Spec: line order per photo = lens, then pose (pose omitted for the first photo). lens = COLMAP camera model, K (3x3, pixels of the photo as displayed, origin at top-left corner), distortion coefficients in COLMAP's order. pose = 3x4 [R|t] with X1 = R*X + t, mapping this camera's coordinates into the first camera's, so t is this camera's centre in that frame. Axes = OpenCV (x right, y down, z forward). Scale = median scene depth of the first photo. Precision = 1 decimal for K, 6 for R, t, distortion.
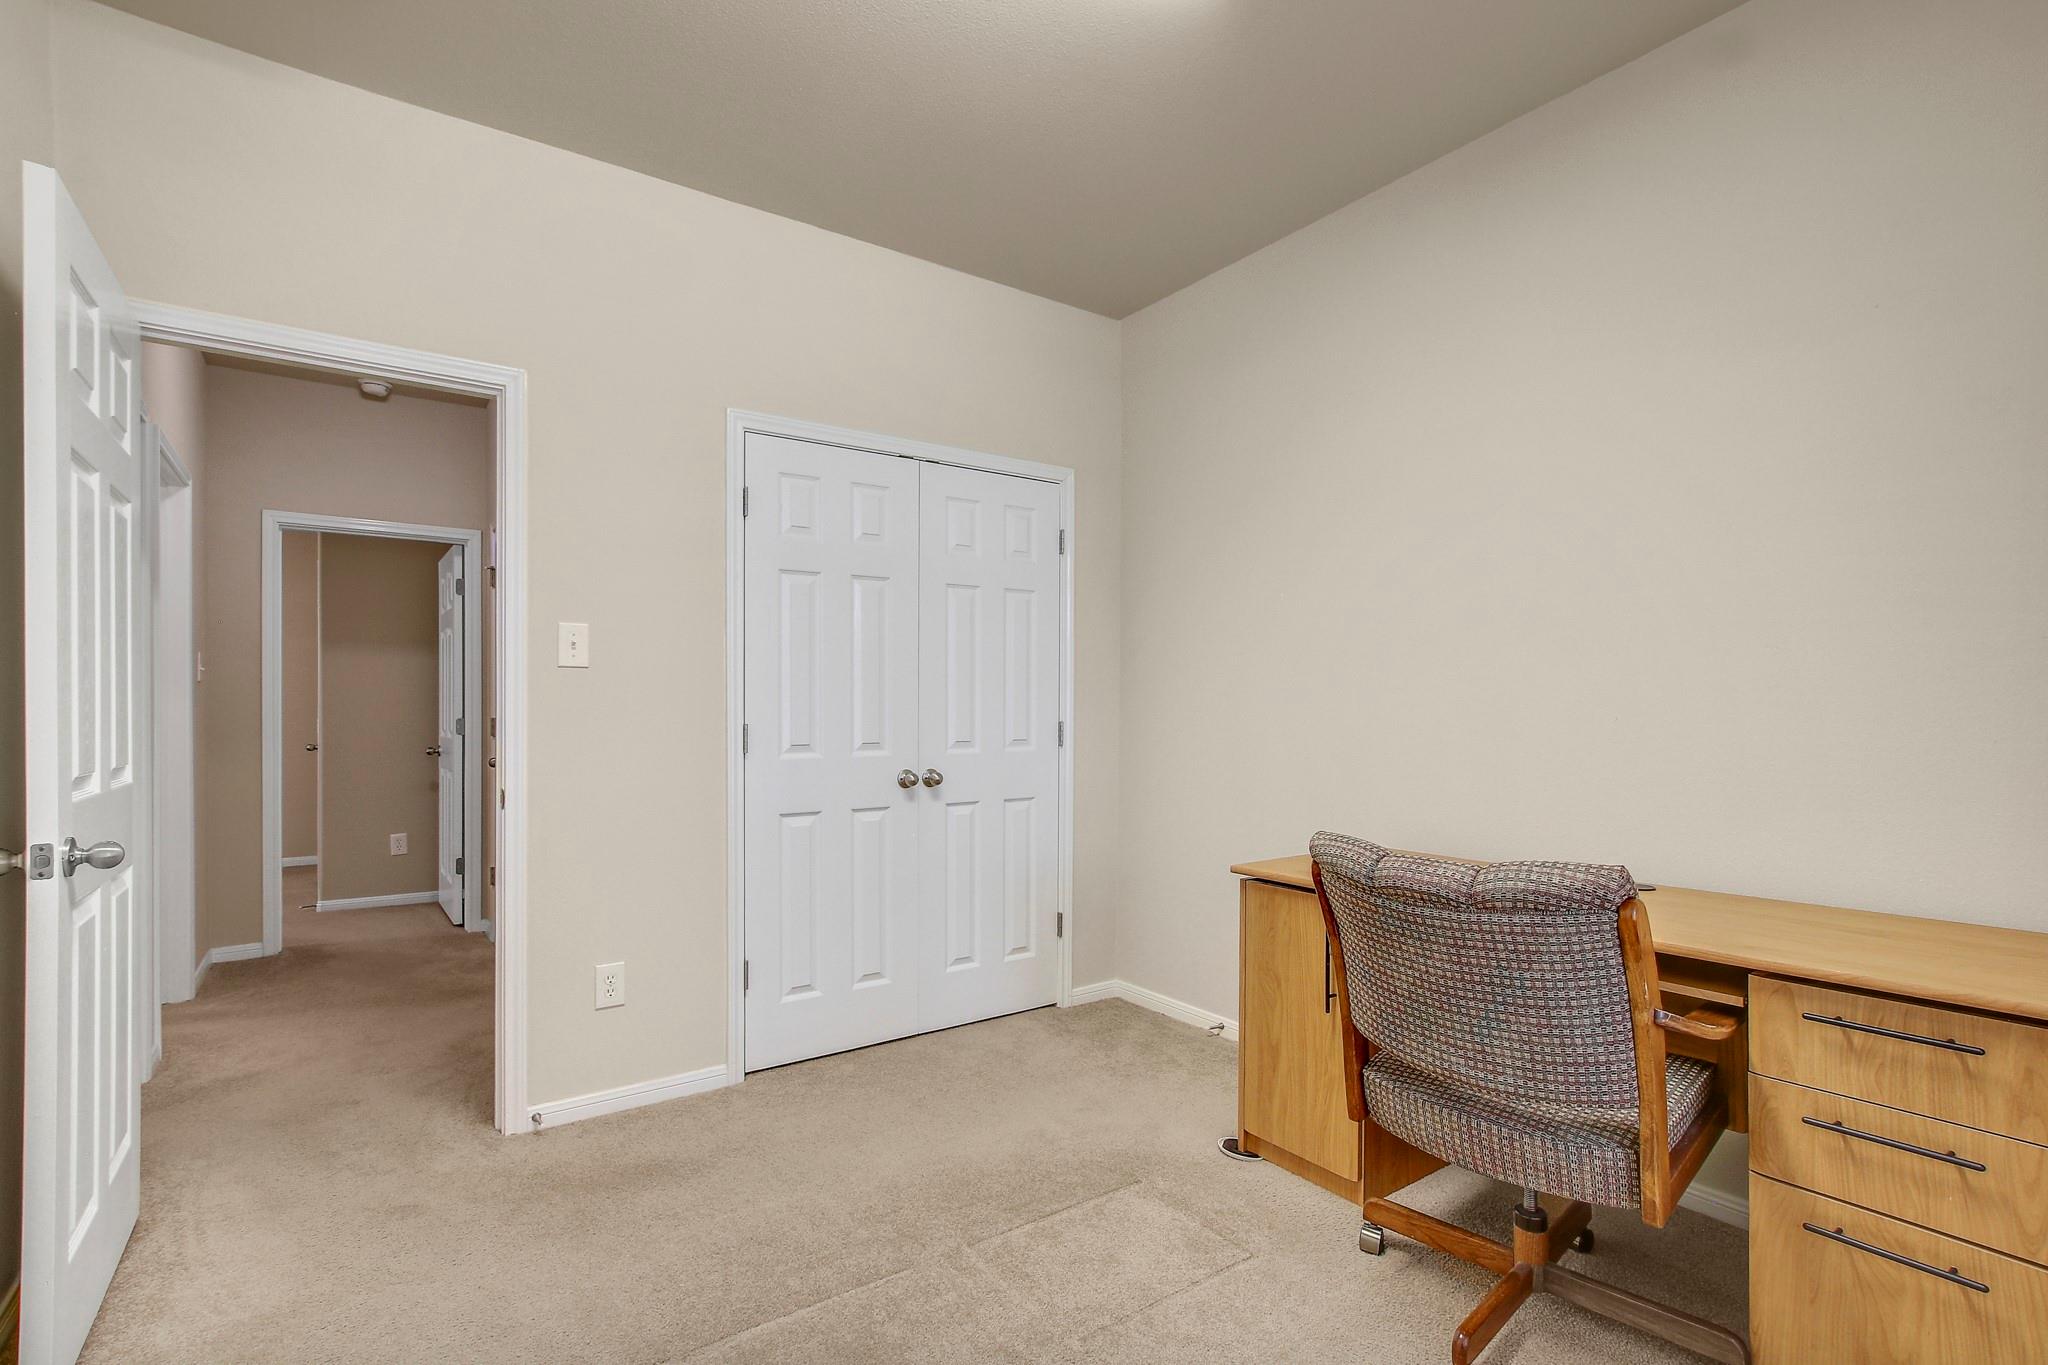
lens RADIAL K [[931.0, 0, 1014.4], [0, 931.0, 699.2], [0, 0, 1]] dist [0.002421, 0.000346]
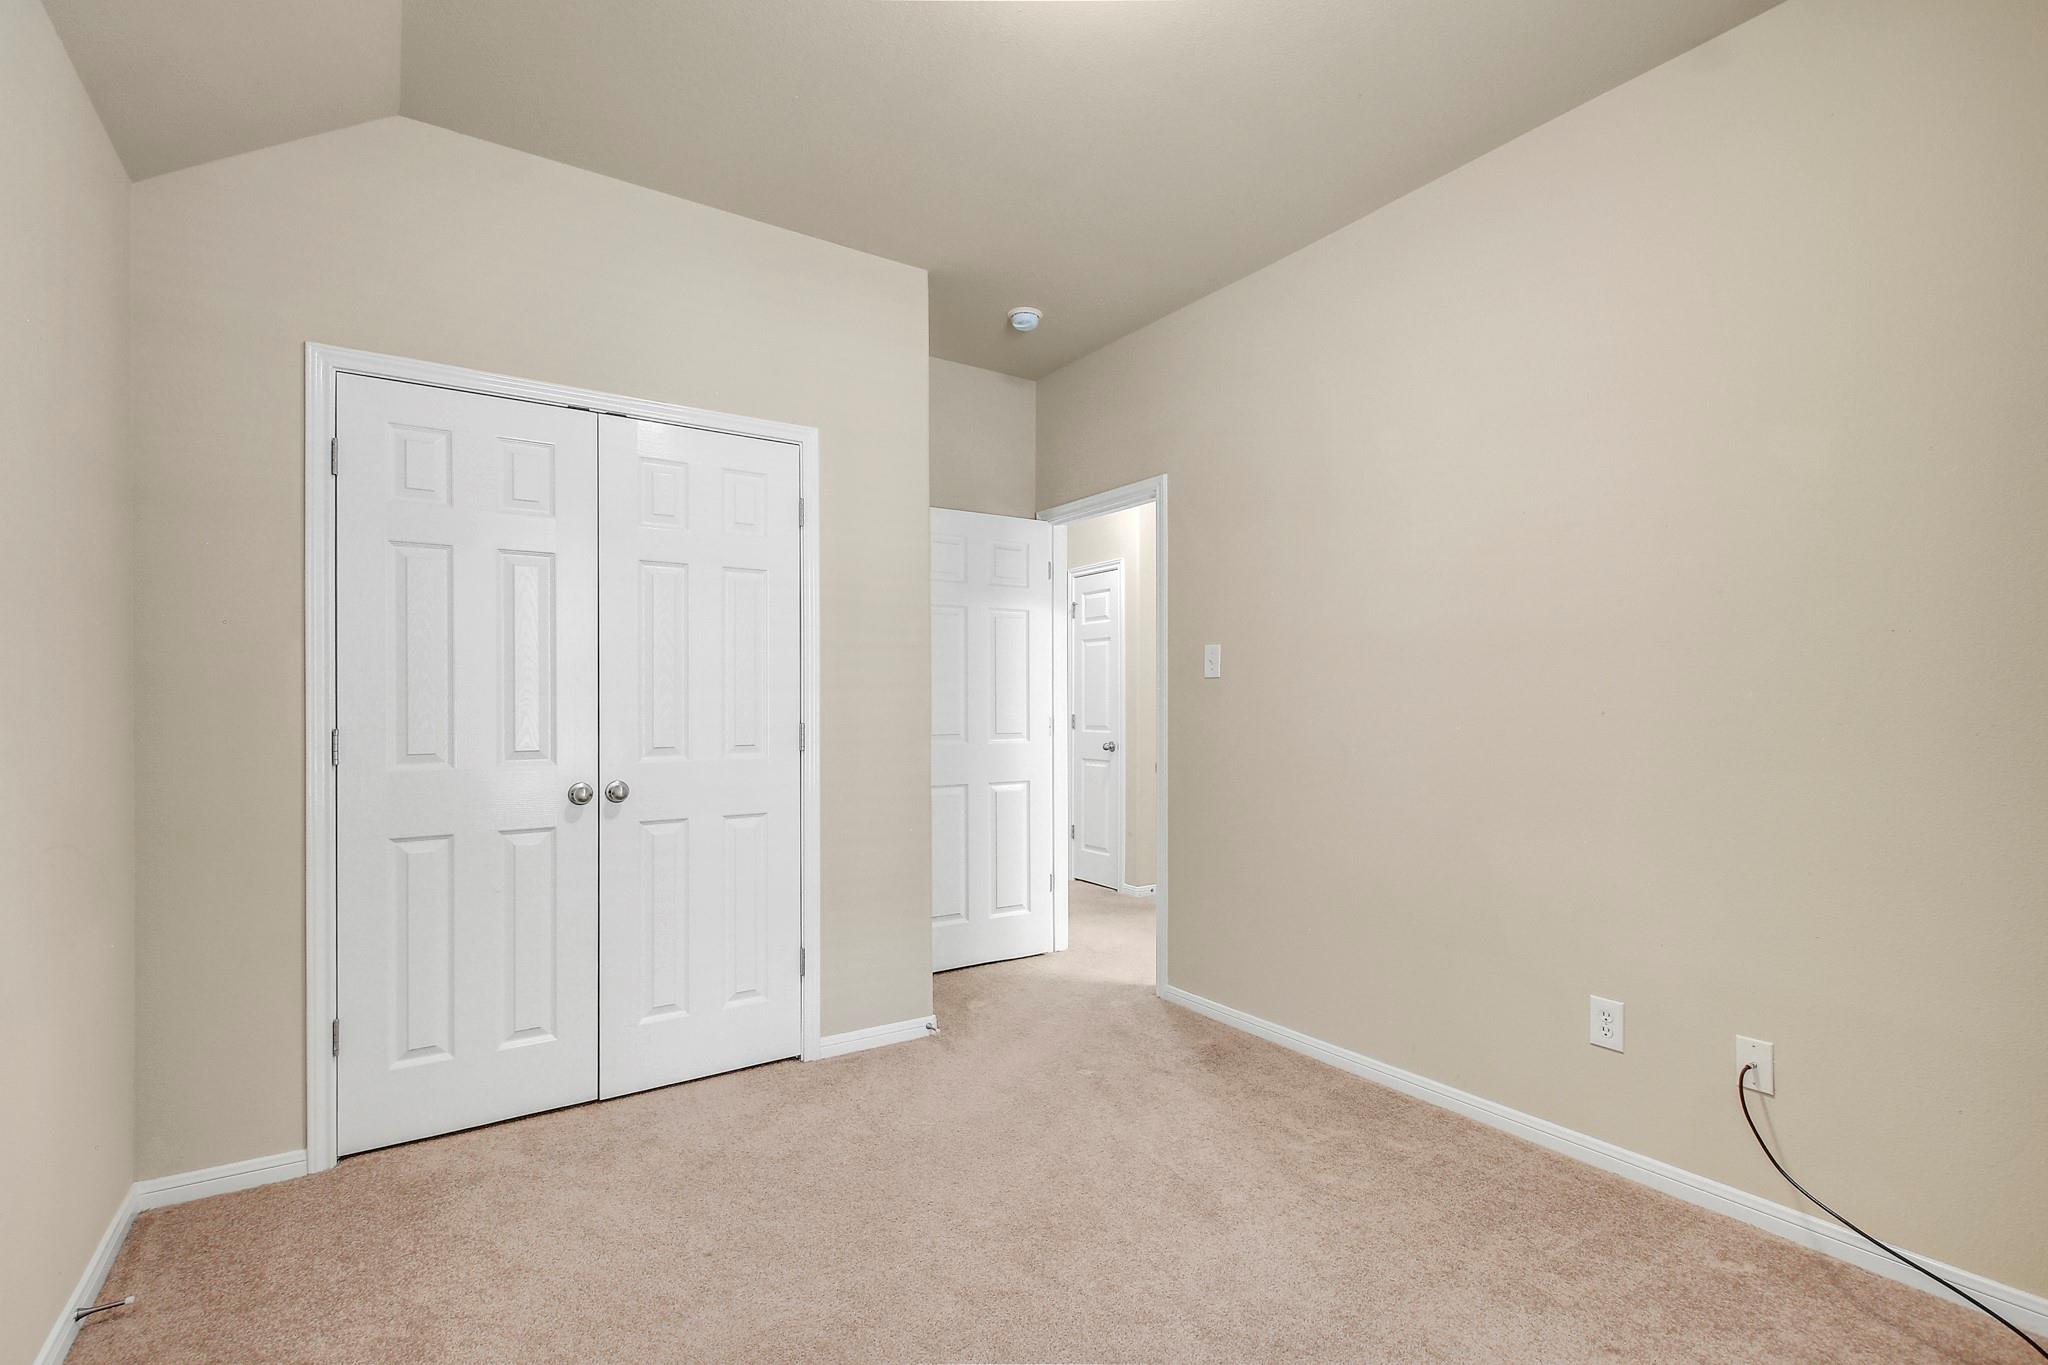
lens RADIAL K [[907.4, 0, 1016.3], [0, 907.4, 680.1], [0, 0, 1]] dist [-0.016446, 0.000344]
pose [[0.999908, -0.004128, -0.012902, 0.250260], [0.003886, 0.999817, -0.018728, 0.000577], [0.012977, 0.018676, 0.999741, 0.170993]]
